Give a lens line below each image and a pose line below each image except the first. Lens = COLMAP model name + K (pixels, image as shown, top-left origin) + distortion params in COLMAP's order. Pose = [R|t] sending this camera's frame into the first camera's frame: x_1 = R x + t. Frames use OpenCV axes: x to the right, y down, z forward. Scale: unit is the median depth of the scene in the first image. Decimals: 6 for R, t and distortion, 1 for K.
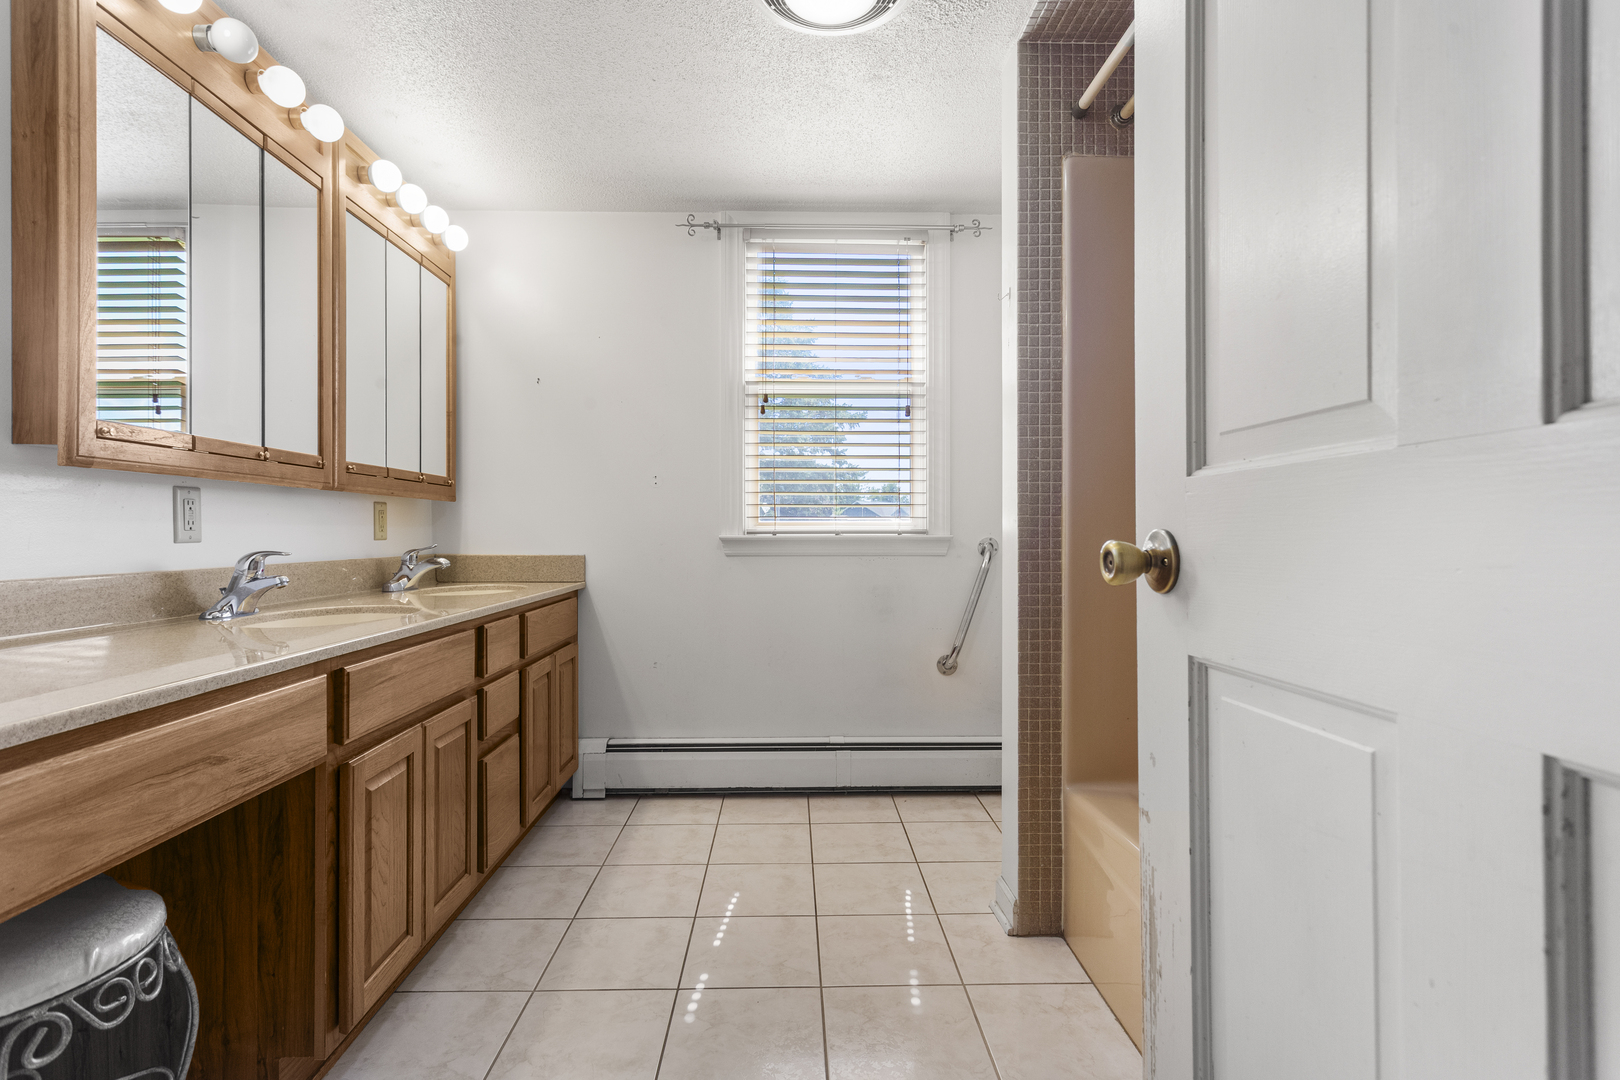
lens RADIAL K [[785.8, 0, 806.5], [0, 785.8, 533.3], [0, 0, 1]] dist [-0.000664, 0.003190]
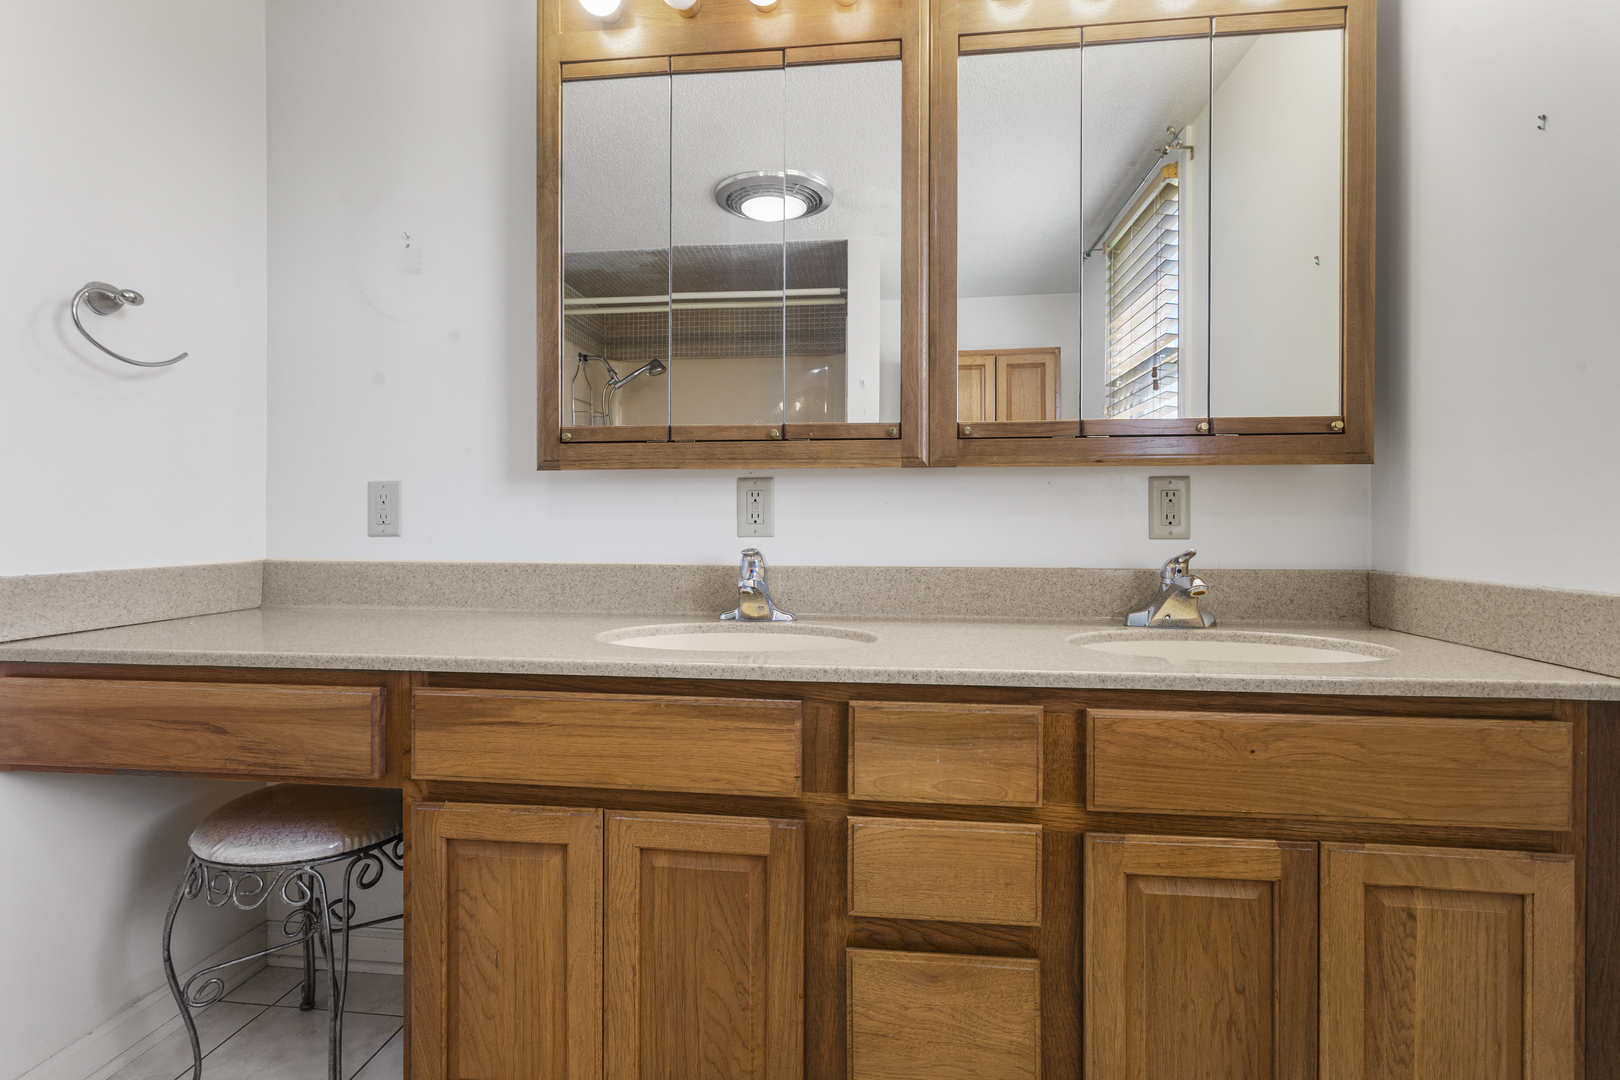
lens RADIAL K [[785.8, 0, 802.2], [0, 785.8, 528.0], [0, 0, 1]] dist [-0.000664, 0.003190]
pose [[-0.147946, 0.003927, -0.988988, 0.141947], [-0.001961, 0.999989, 0.004264, -0.002686], [0.988994, 0.002570, -0.147936, 1.210574]]
